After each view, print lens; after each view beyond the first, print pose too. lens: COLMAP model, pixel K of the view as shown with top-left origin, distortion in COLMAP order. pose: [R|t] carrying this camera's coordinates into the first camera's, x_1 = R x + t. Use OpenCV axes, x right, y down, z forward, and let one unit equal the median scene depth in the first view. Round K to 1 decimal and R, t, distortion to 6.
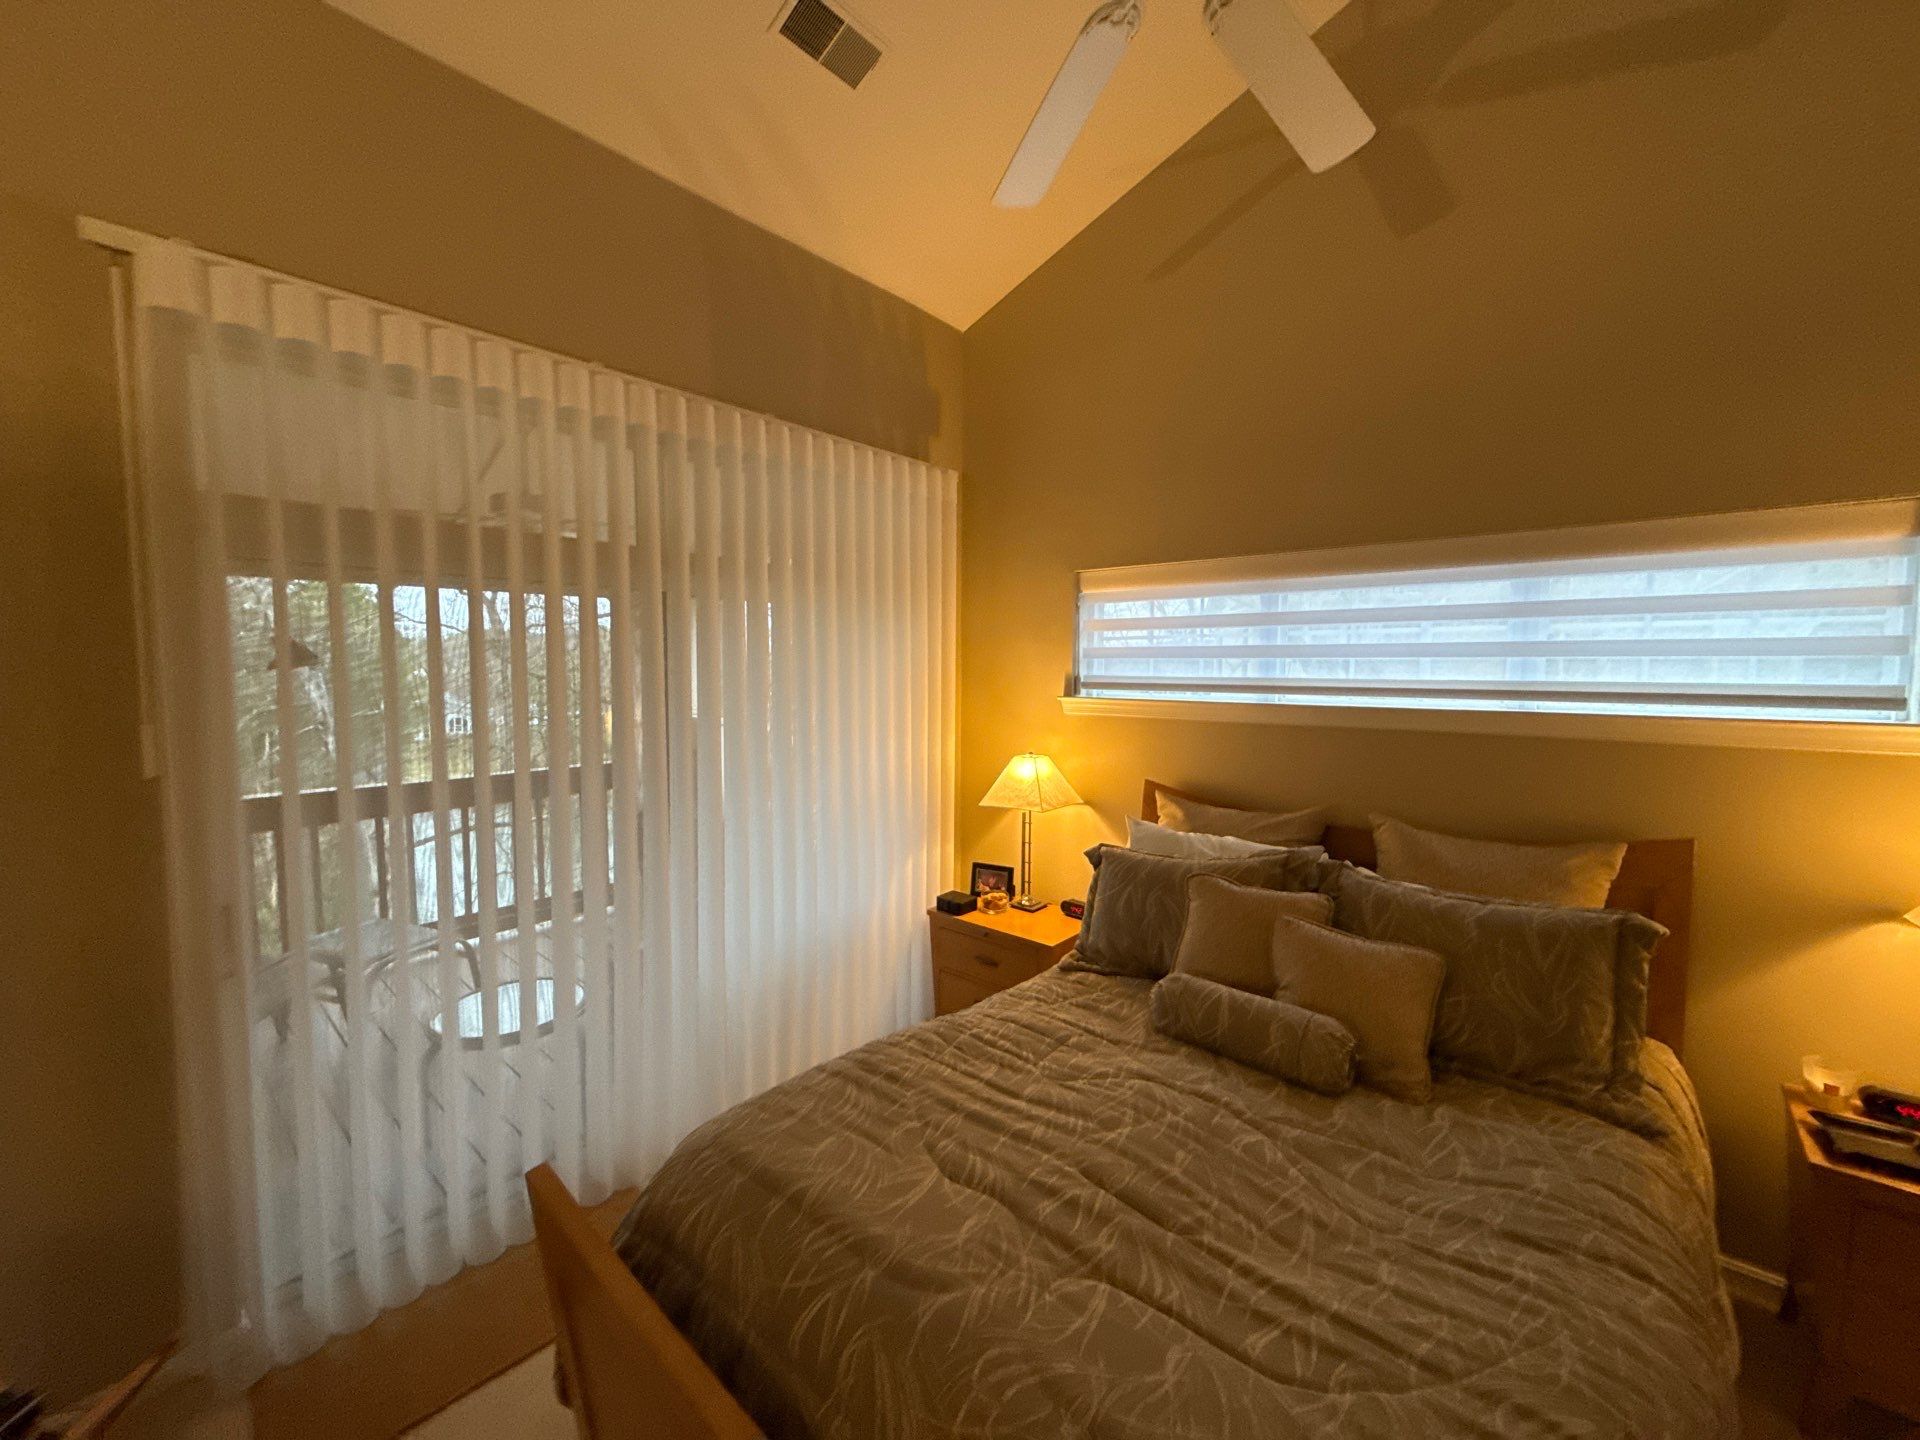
lens RADIAL K [[768.5, 0, 923.1], [0, 768.5, 720.8], [0, 0, 1]] dist [0.000463, -0.001495]
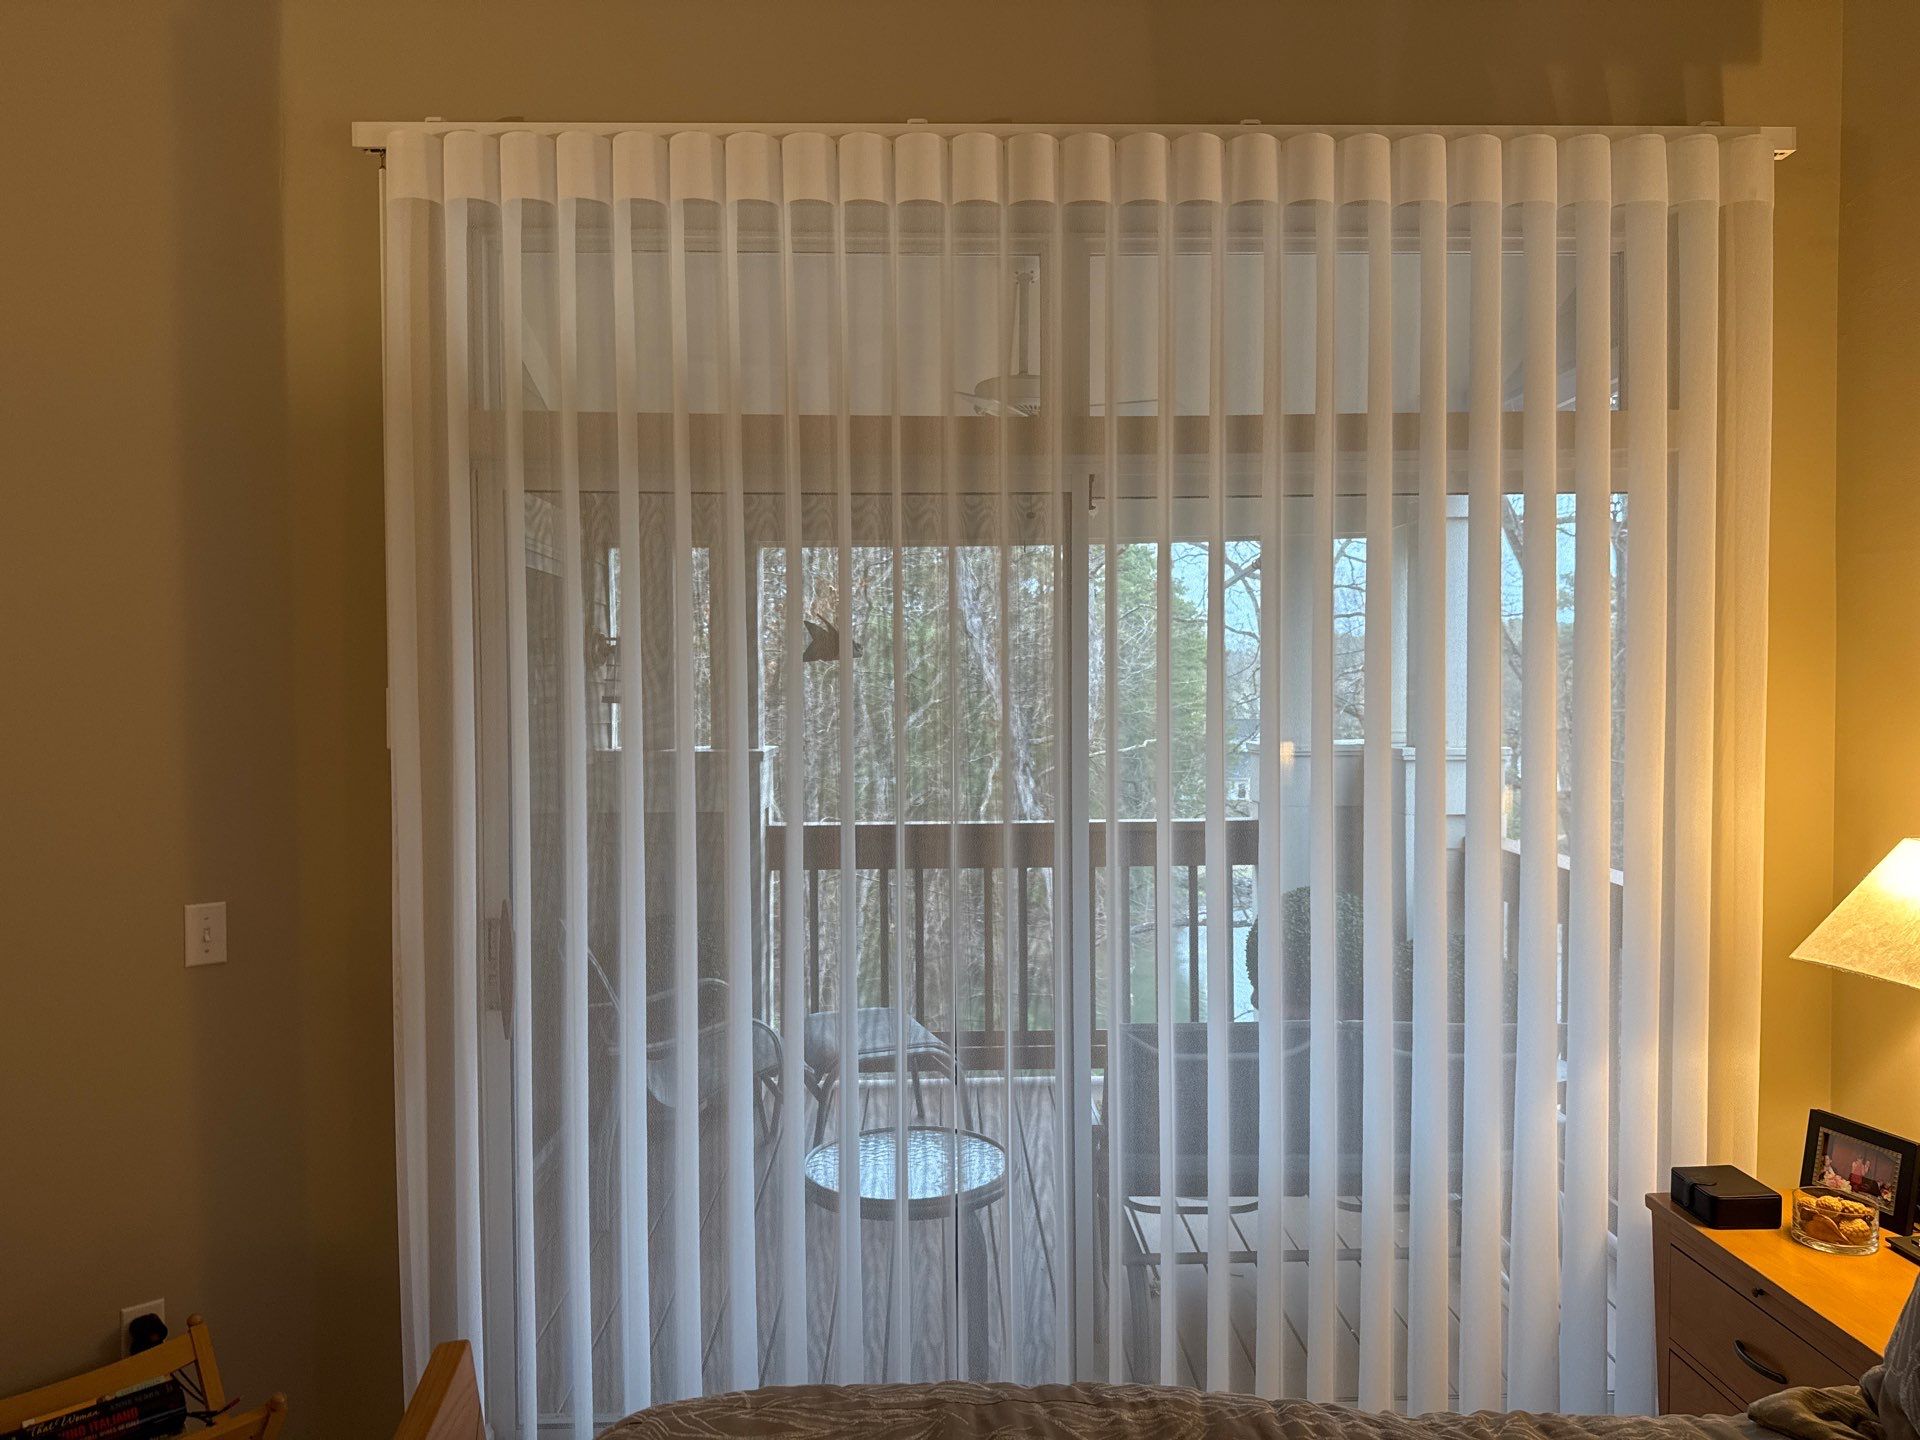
lens RADIAL K [[1341.1, 0, 958.4], [0, 1341.1, 735.8], [0, 0, 1]] dist [0.003944, -0.003362]
pose [[0.687622, 0.016558, -0.725880, 0.471099], [-0.045417, 0.998763, -0.020241, 0.053920], [0.724647, 0.046885, 0.687523, 0.389065]]
